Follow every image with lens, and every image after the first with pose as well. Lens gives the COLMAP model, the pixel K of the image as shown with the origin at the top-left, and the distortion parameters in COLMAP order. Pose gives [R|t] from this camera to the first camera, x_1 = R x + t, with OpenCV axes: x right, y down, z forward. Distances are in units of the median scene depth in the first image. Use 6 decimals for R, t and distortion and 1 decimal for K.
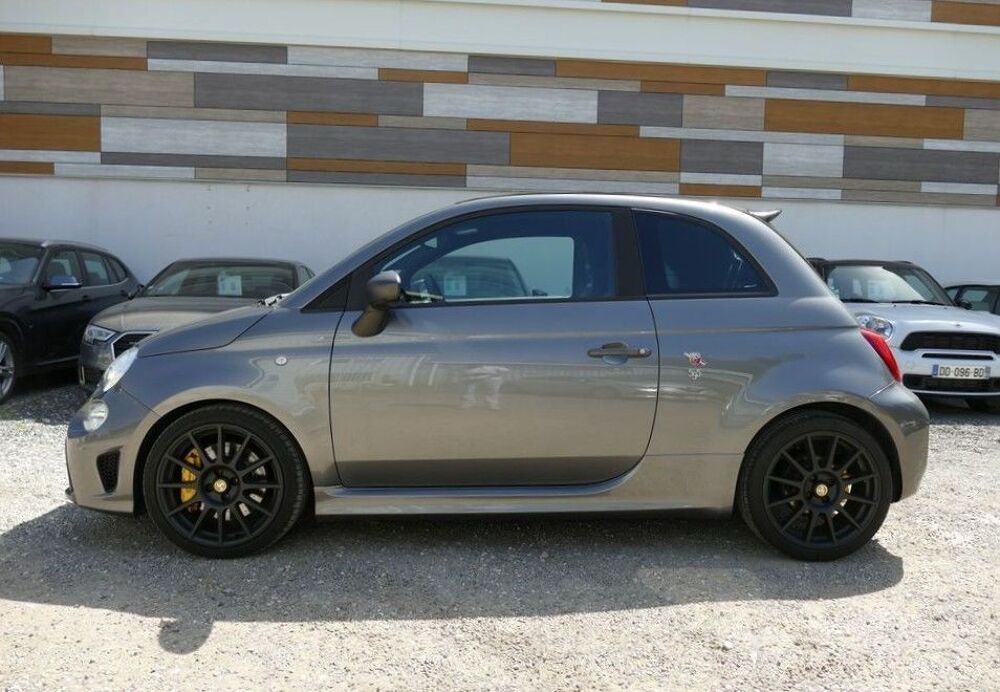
lens RADIAL K [[757.1, 0, 499.7], [0, 757.1, 348.2], [0, 0, 1]] dist [-0.016031, 0.001939]
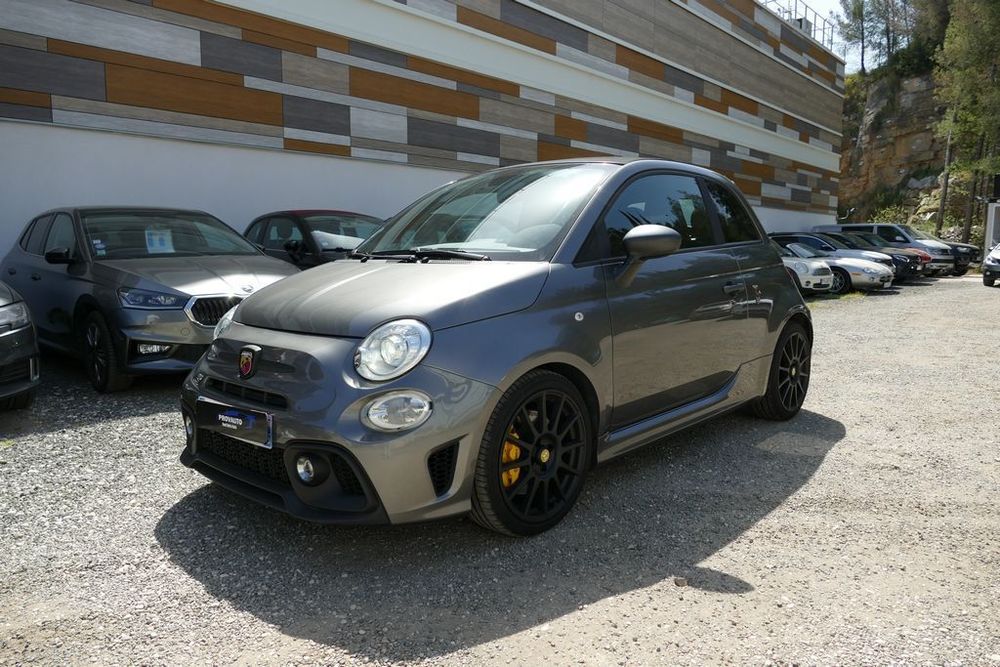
lens RADIAL K [[714.9, 0, 500.1], [0, 714.9, 331.3], [0, 0, 1]] dist [-0.007746, -0.003491]
pose [[0.716382, -0.103555, 0.689980, -0.950794], [0.070584, 0.994607, 0.075990, -0.039373], [-0.694129, -0.005736, 0.719828, 0.378591]]
